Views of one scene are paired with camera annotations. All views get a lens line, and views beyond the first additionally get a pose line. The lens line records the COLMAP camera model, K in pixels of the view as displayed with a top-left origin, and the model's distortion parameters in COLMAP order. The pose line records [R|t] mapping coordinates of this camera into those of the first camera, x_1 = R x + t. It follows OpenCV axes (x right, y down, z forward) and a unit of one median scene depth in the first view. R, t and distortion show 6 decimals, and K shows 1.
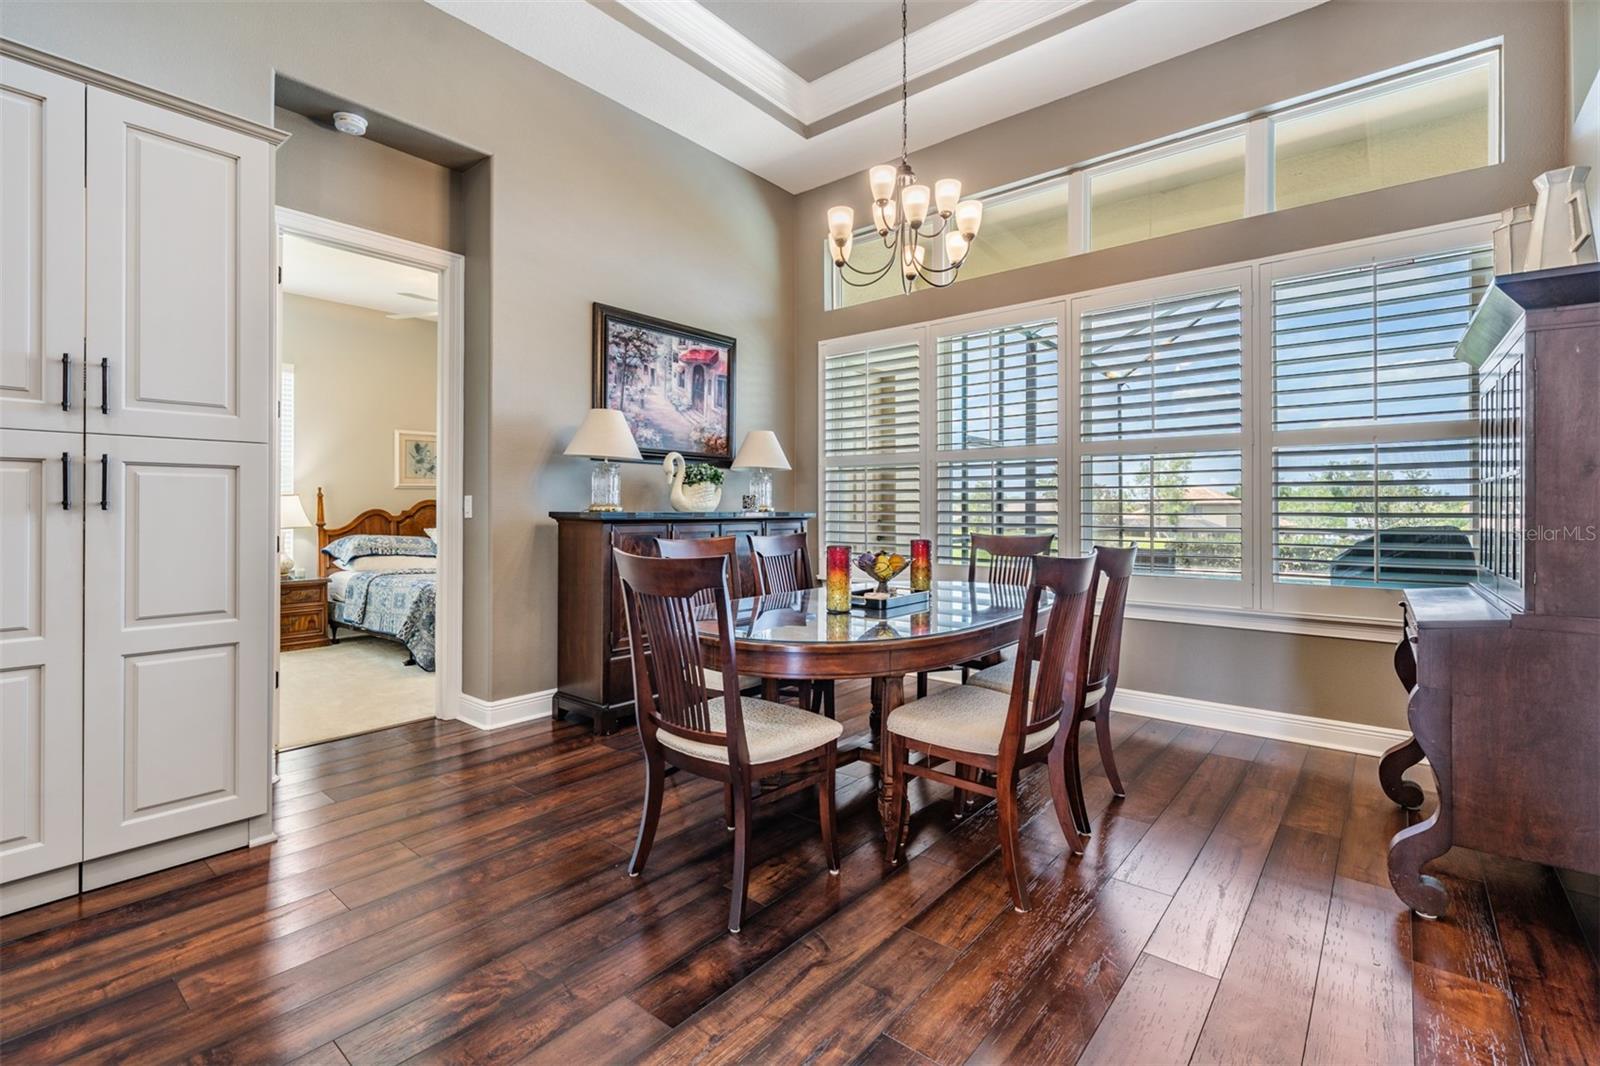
lens RADIAL K [[716.4, 0, 788.9], [0, 716.4, 507.0], [0, 0, 1]] dist [0.002132, -0.000054]
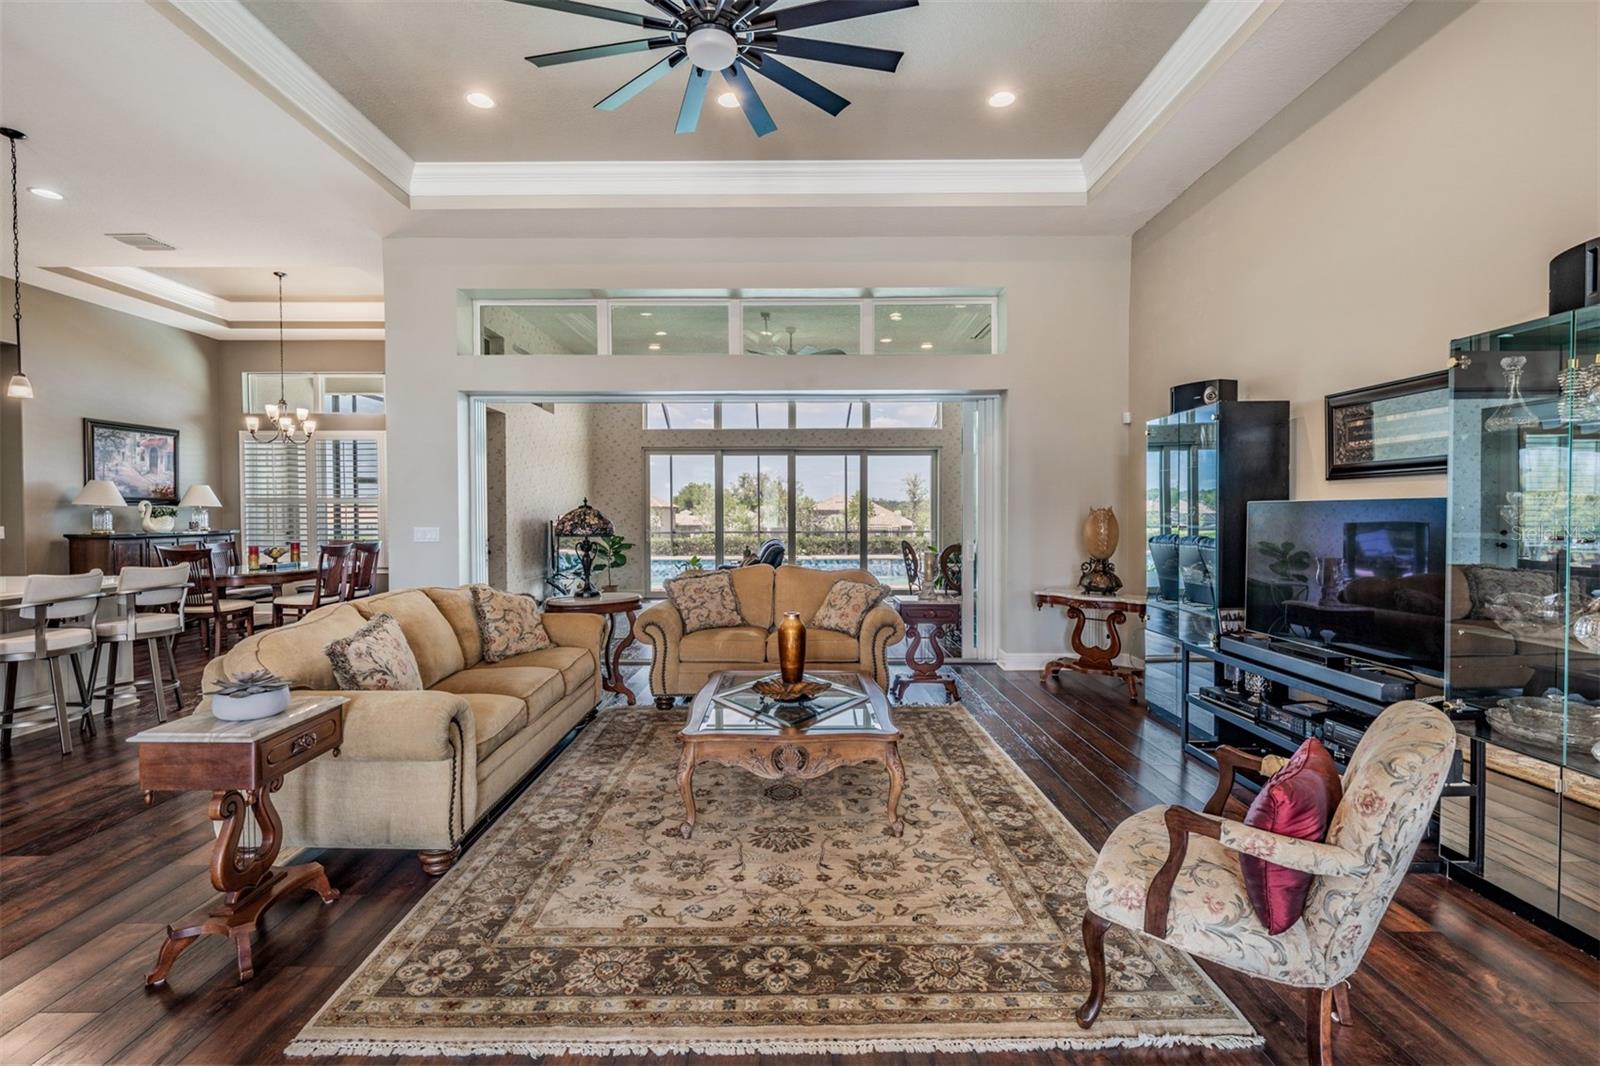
lens RADIAL K [[720.4, 0, 794.3], [0, 720.4, 527.8], [0, 0, 1]] dist [-0.000434, -0.000042]
pose [[0.762852, -0.017733, 0.646330, -0.083350], [0.000455, 0.999638, 0.026889, -0.055446], [-0.646573, -0.020218, 0.762584, -1.551244]]
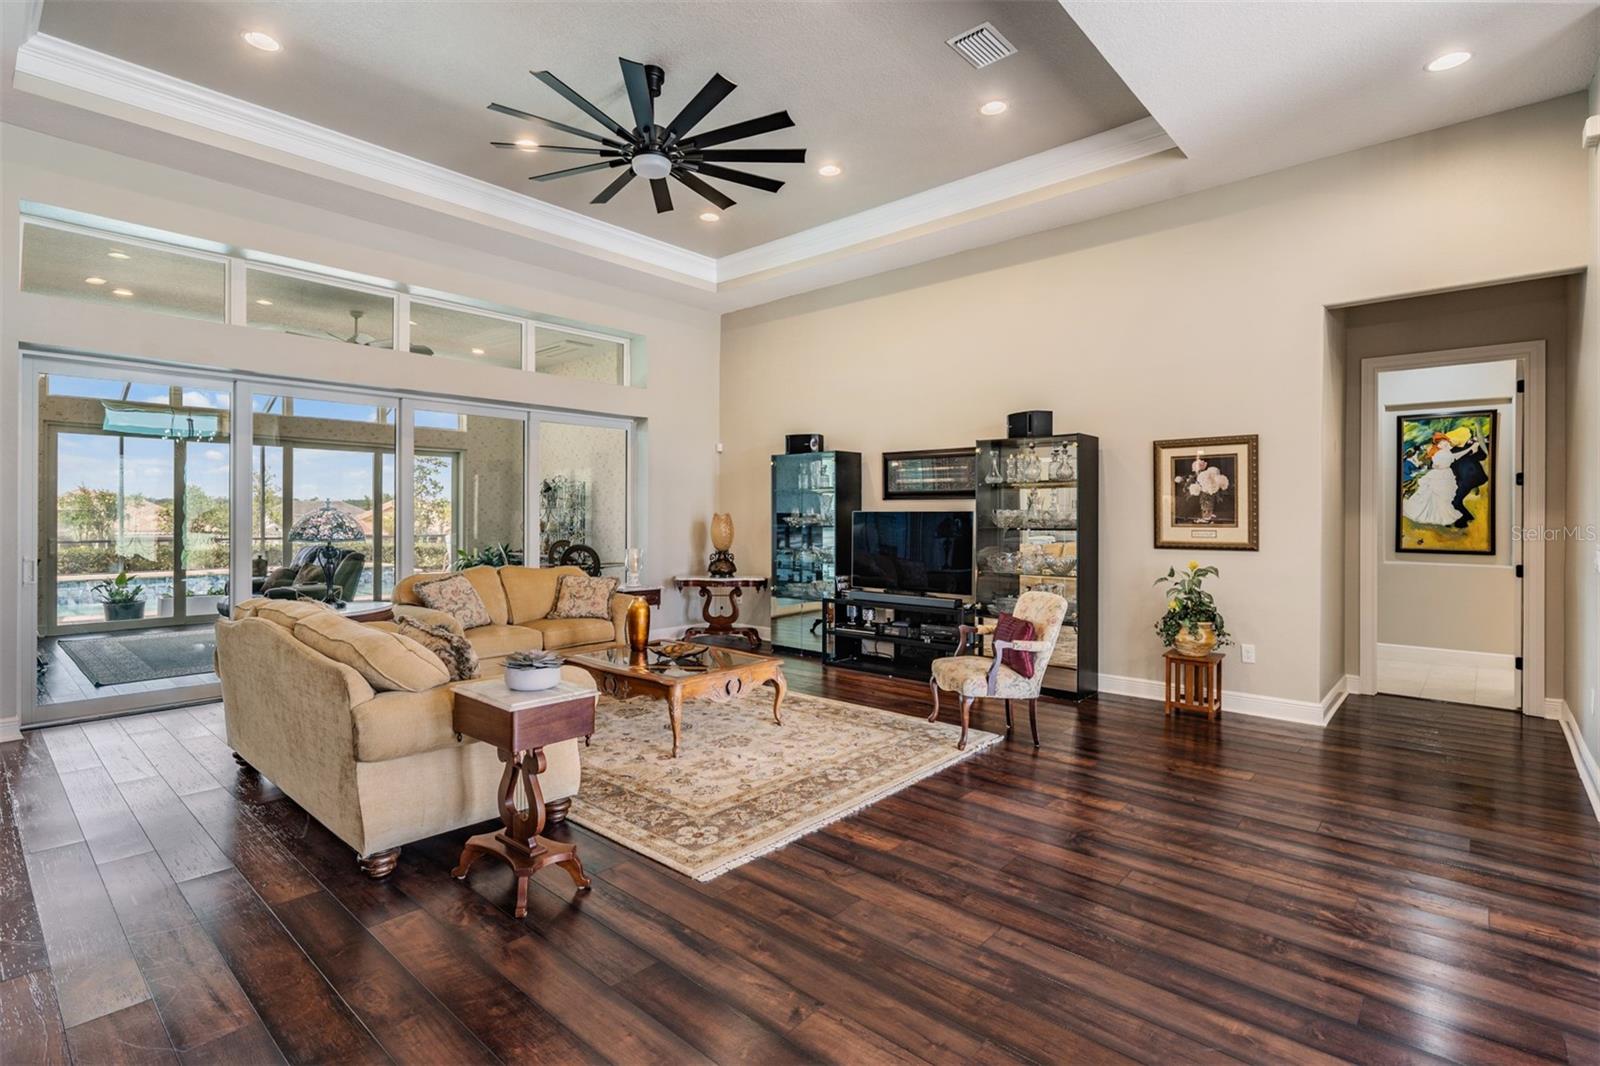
lens RADIAL K [[760.4, 0, 788.1], [0, 760.4, 509.9], [0, 0, 1]] dist [0.000997, -0.000277]
pose [[0.031767, 0.005896, 0.999478, -0.695010], [-0.009184, 0.999942, -0.005607, -0.056259], [-0.999453, -0.009001, 0.031820, -1.140401]]
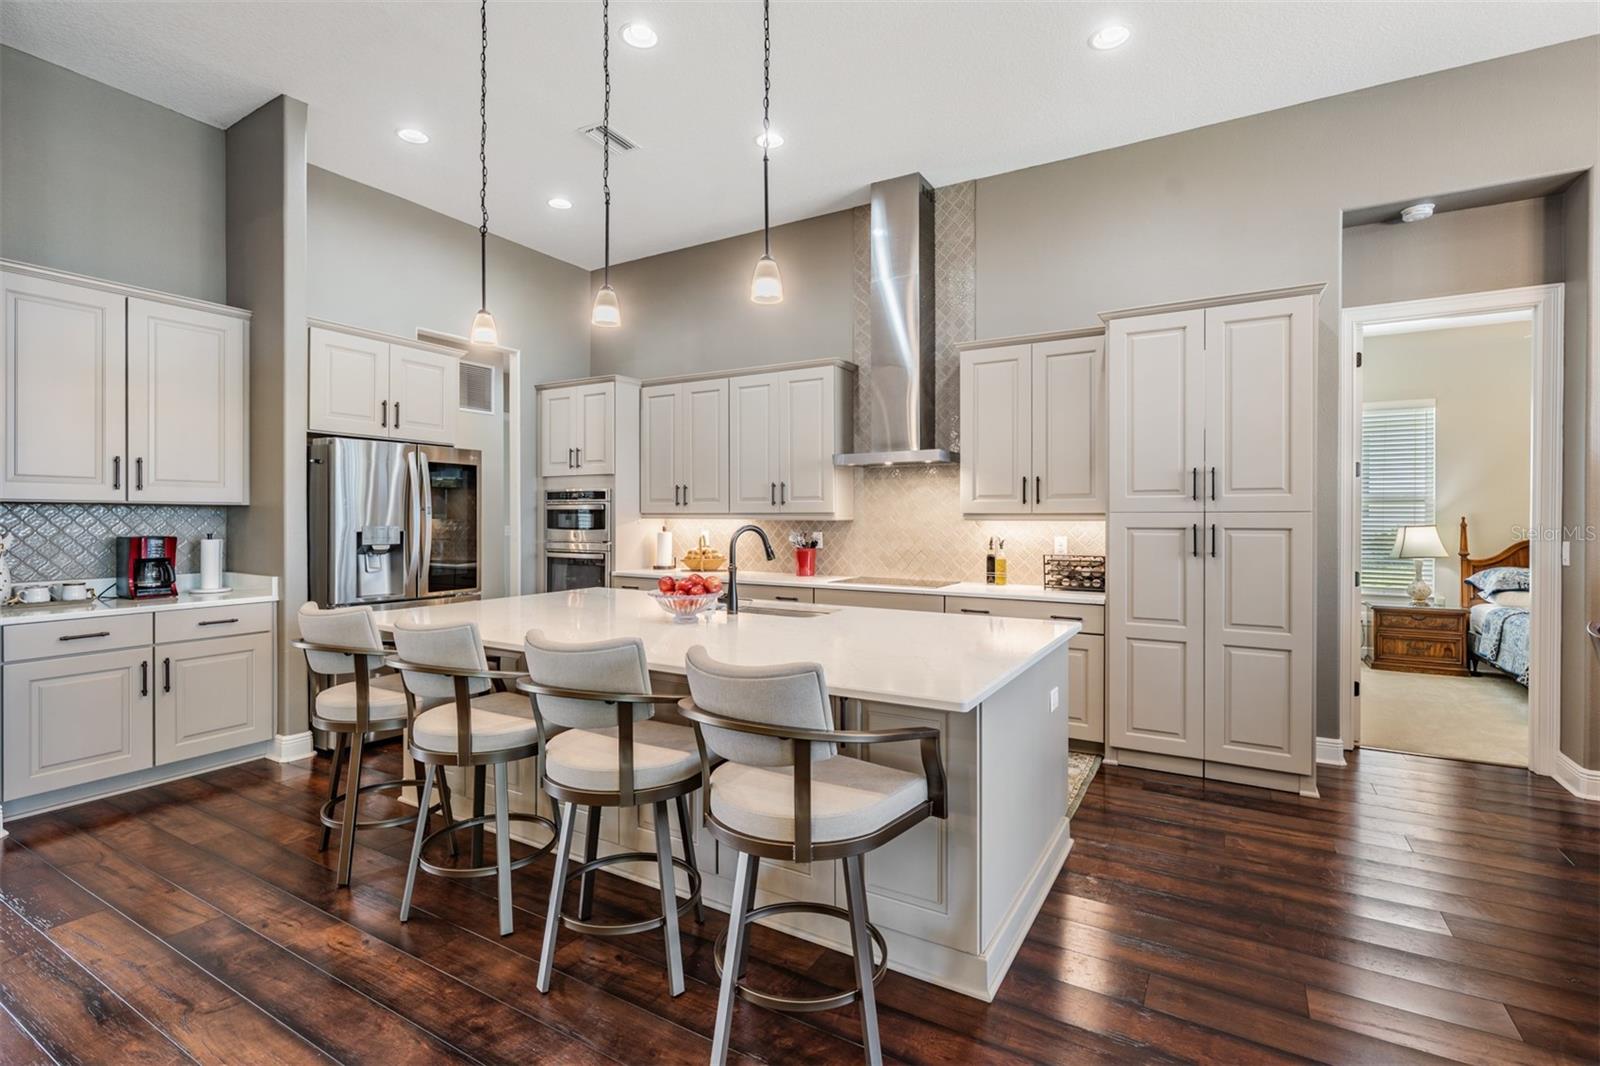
lens RADIAL K [[742.1, 0, 790.8], [0, 742.1, 515.2], [0, 0, 1]] dist [0.000342, 0.000064]
pose [[0.166361, -0.000611, -0.986065, 0.304681], [0.004236, 0.999991, 0.000095, -0.049658], [0.986056, -0.004193, 0.166362, -0.137941]]
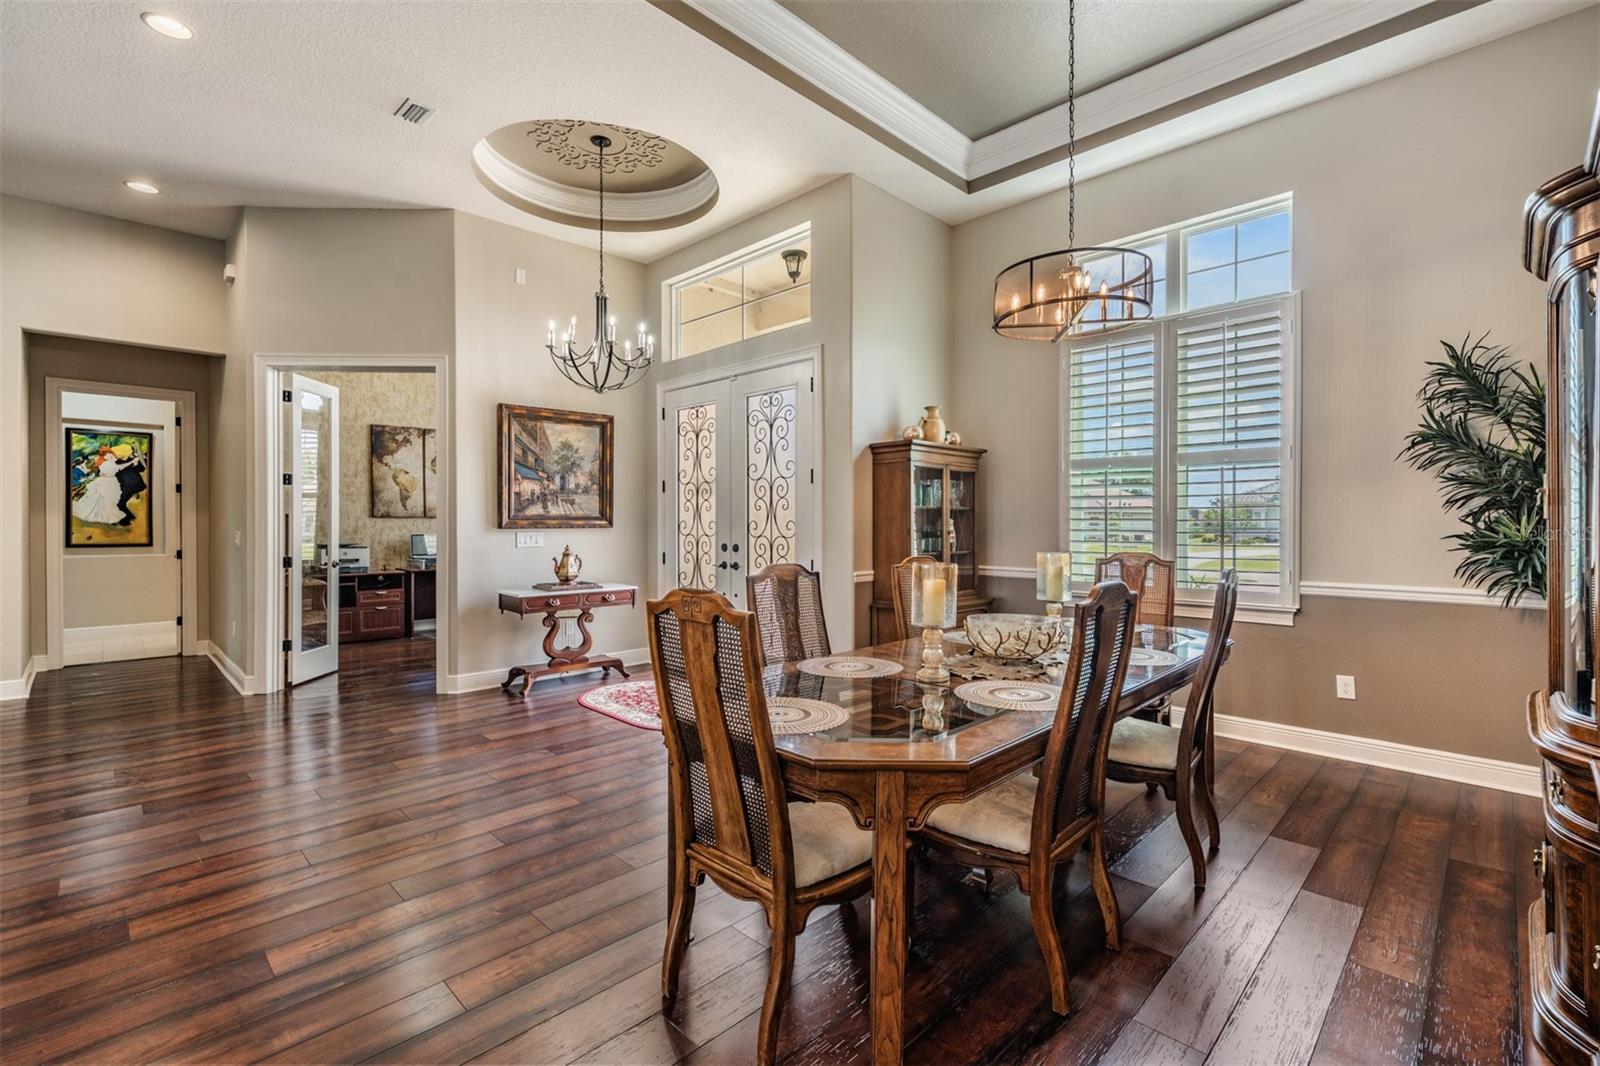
lens RADIAL K [[710.7, 0, 800.0], [0, 710.7, 533.0], [0, 0, 1]] dist [0.000141, 0.000001]
pose [[-0.996900, -0.001508, 0.078667, -0.944054], [-0.000723, 0.999950, 0.010001, -0.040769], [-0.078678, 0.009913, -0.996851, -0.801893]]
